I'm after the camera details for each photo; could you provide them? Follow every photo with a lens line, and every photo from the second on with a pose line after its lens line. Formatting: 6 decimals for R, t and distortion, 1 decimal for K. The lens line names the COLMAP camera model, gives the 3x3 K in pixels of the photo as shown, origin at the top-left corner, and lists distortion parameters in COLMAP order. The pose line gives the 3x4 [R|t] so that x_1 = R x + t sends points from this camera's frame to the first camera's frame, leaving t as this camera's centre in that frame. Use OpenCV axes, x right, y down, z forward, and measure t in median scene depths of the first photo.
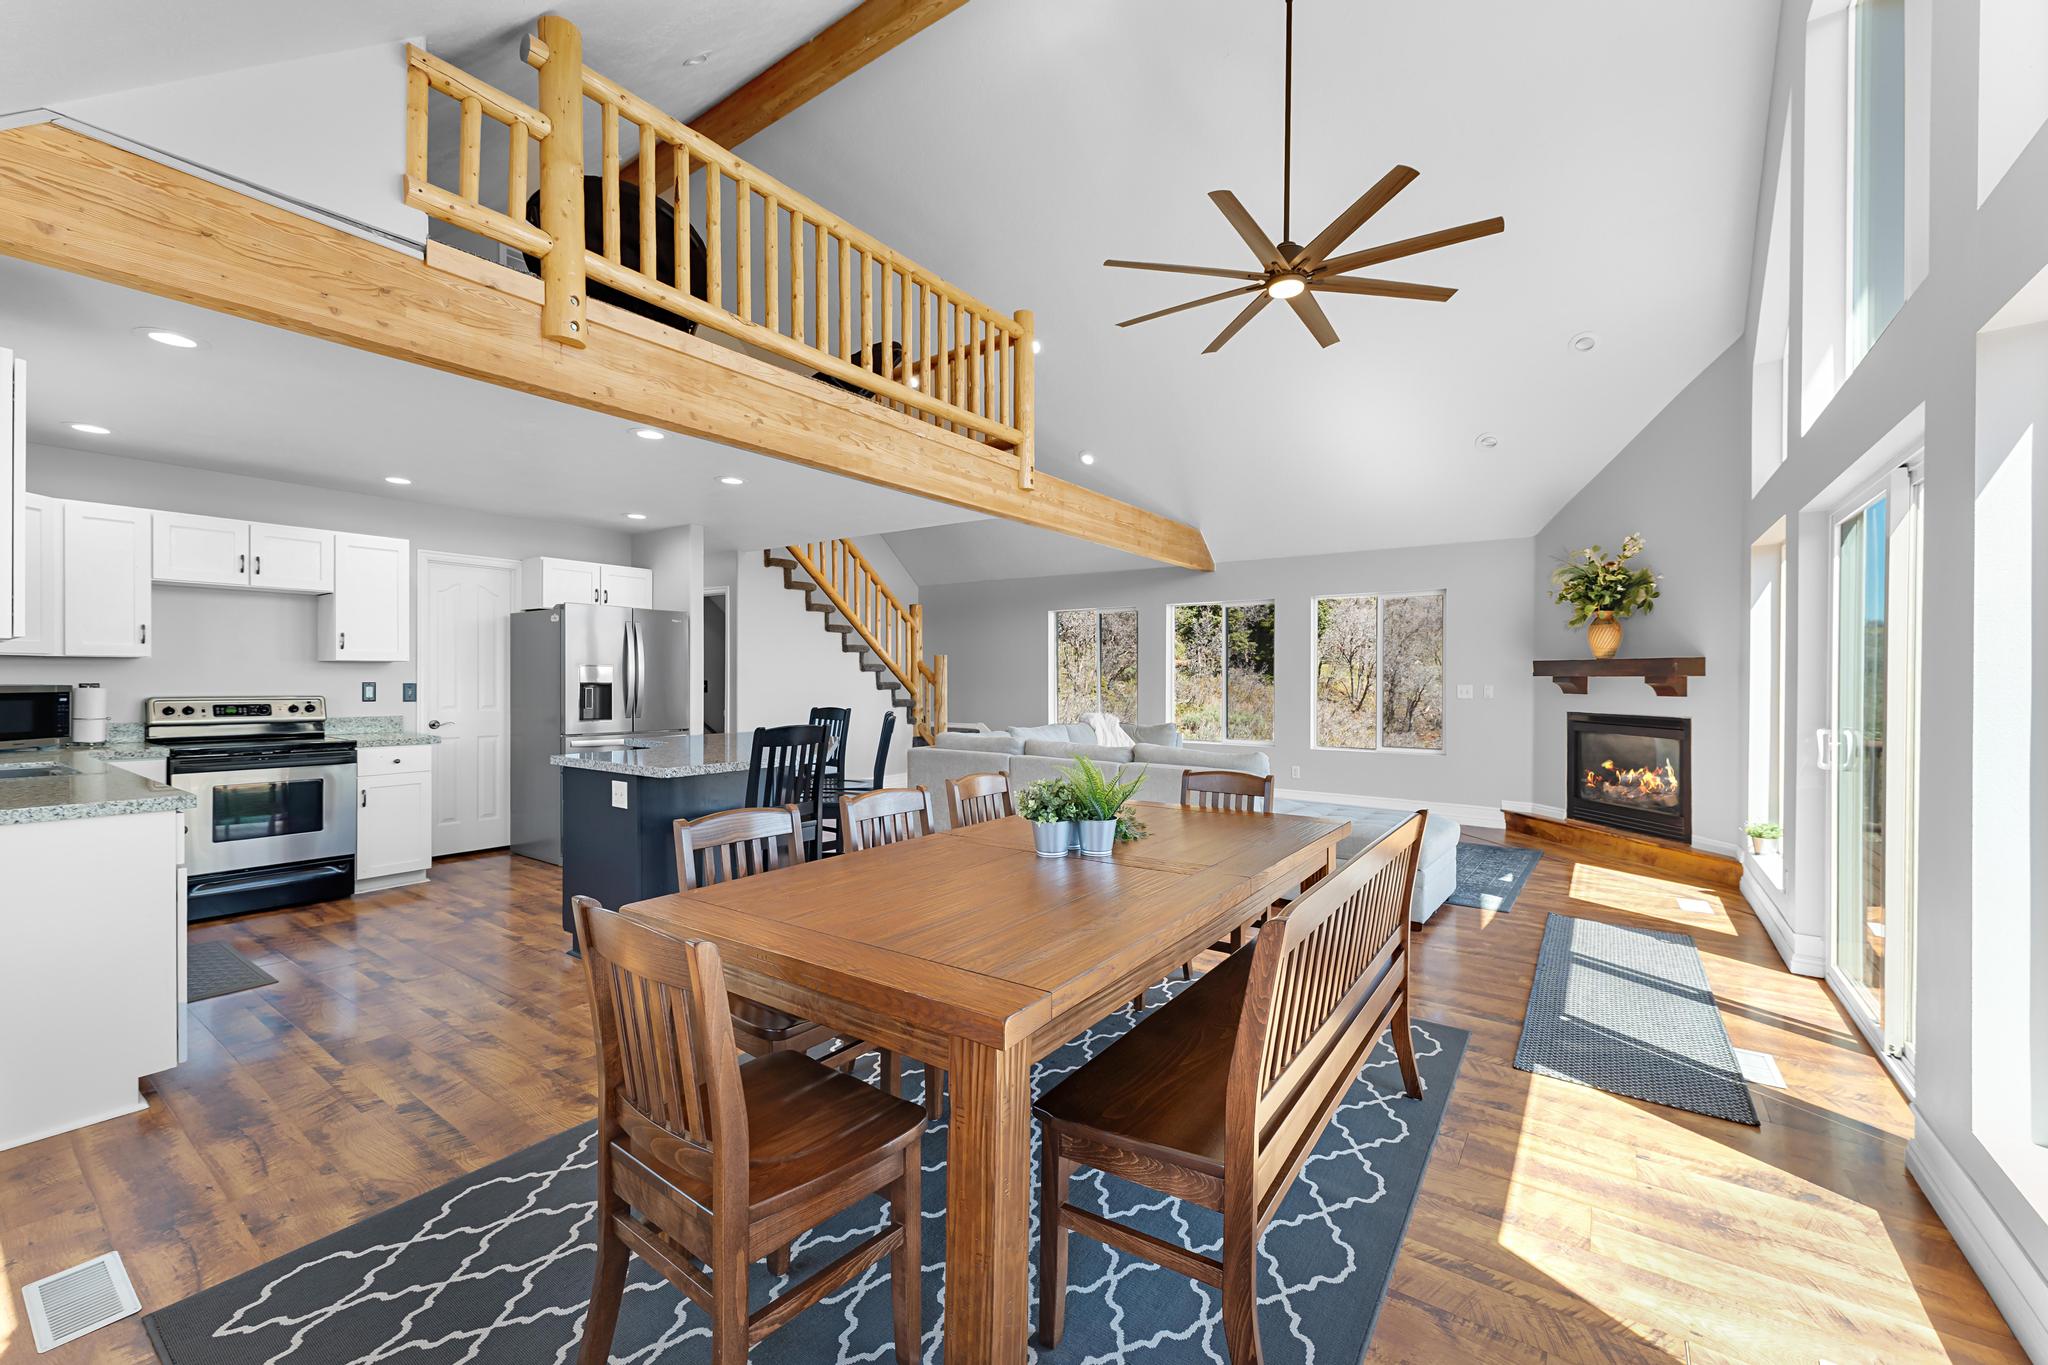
lens RADIAL K [[825.5, 0, 1027.6], [0, 825.5, 689.8], [0, 0, 1]] dist [-0.002553, -0.000704]
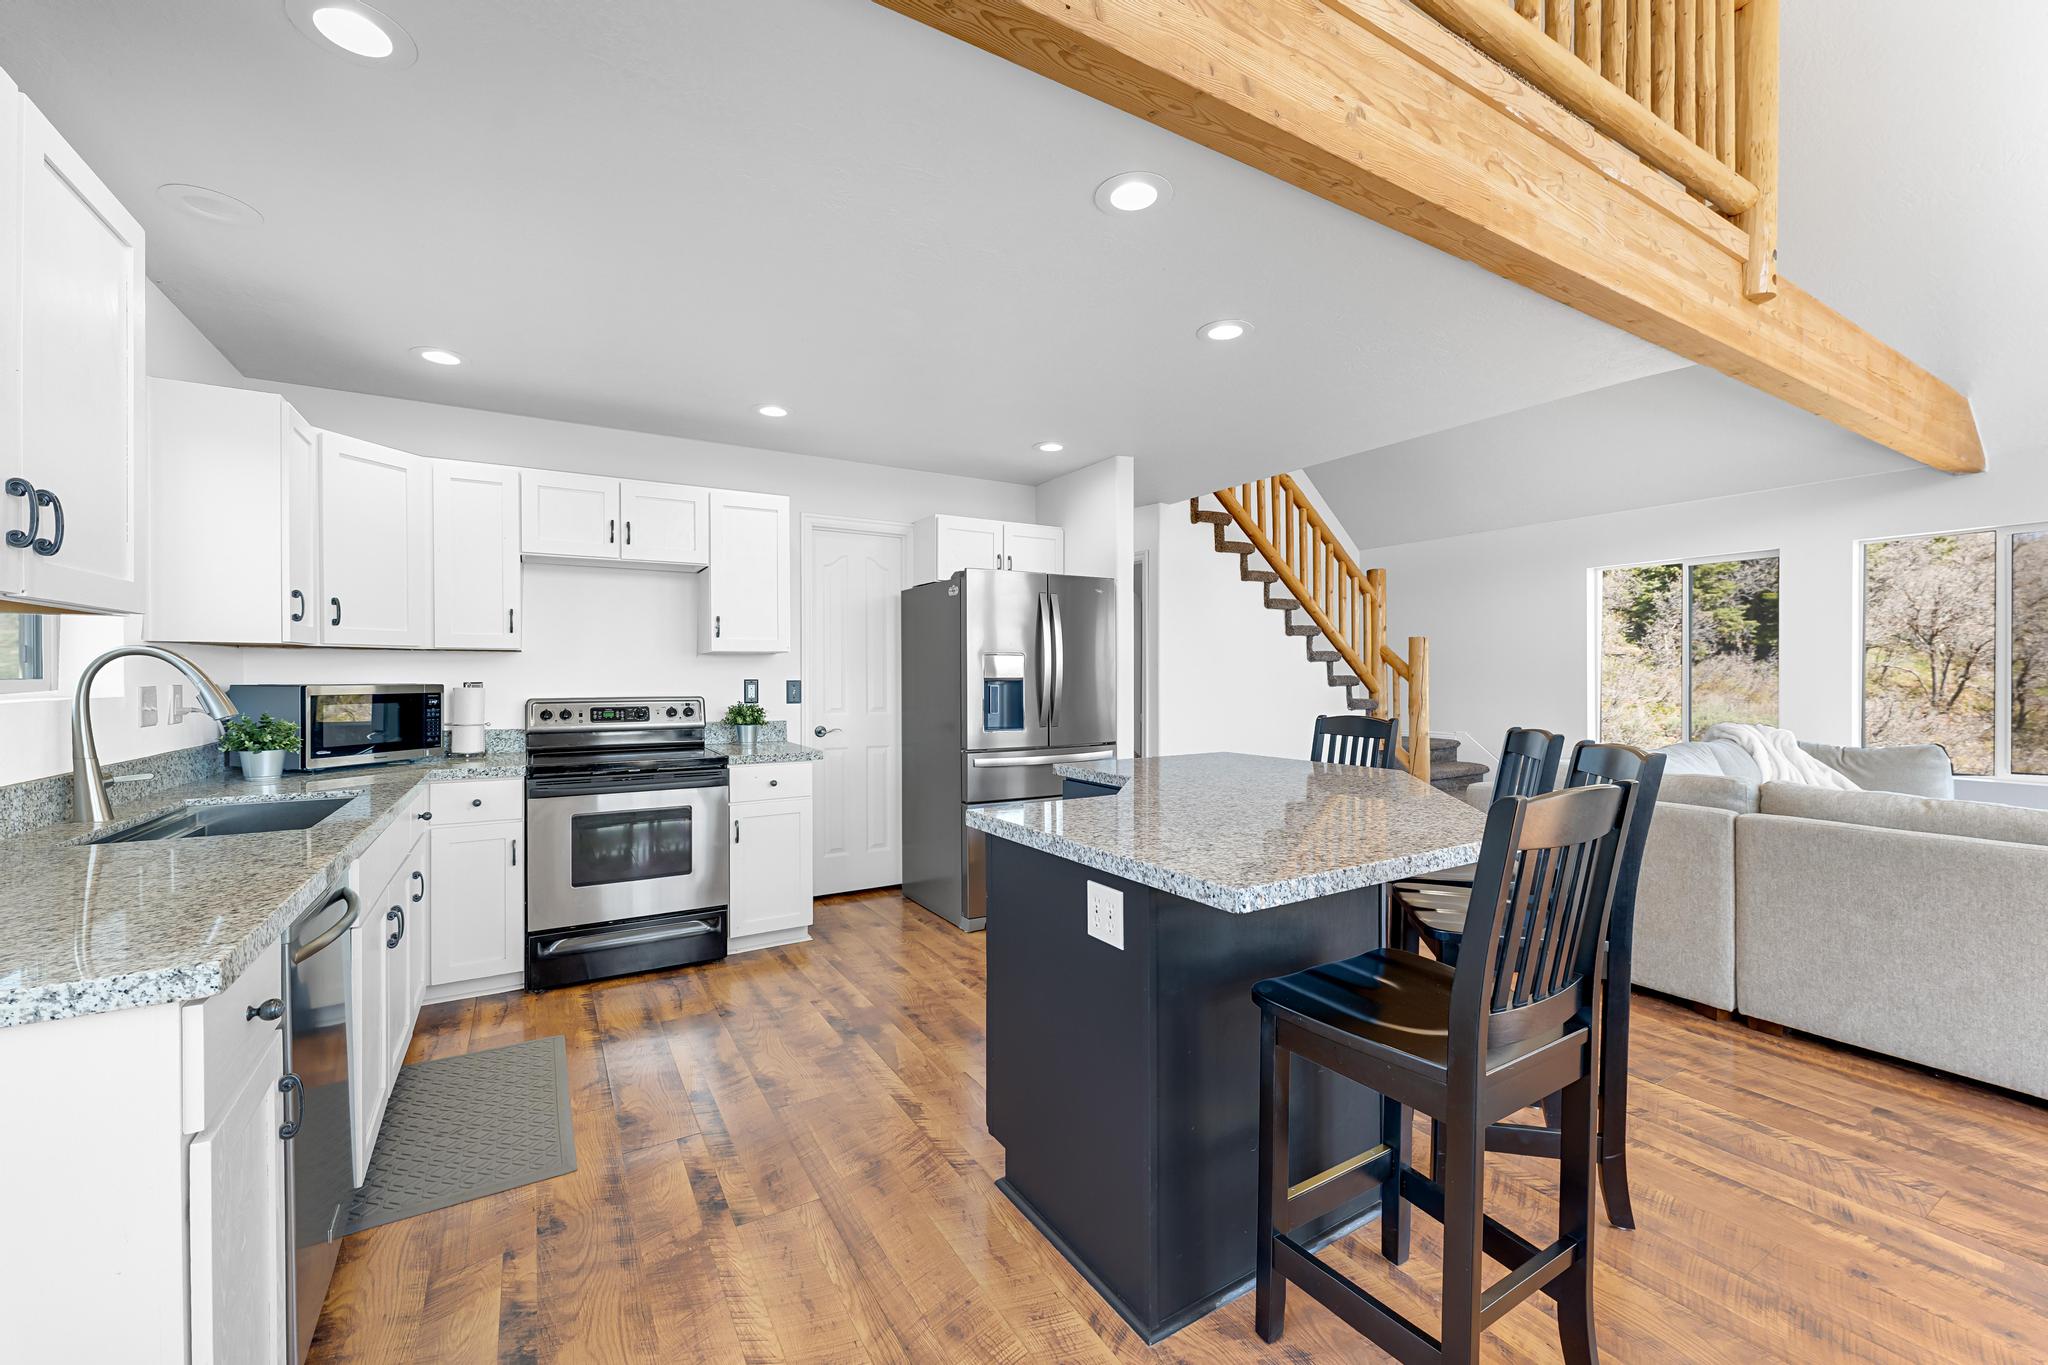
lens RADIAL K [[825.5, 0, 1023.4], [0, 825.5, 683.5], [0, 0, 1]] dist [-0.002553, -0.000704]
pose [[0.916110, -0.004670, -0.400901, -0.239052], [0.003491, 0.999987, -0.003672, -0.001310], [0.400913, 0.001965, 0.916114, 0.378797]]
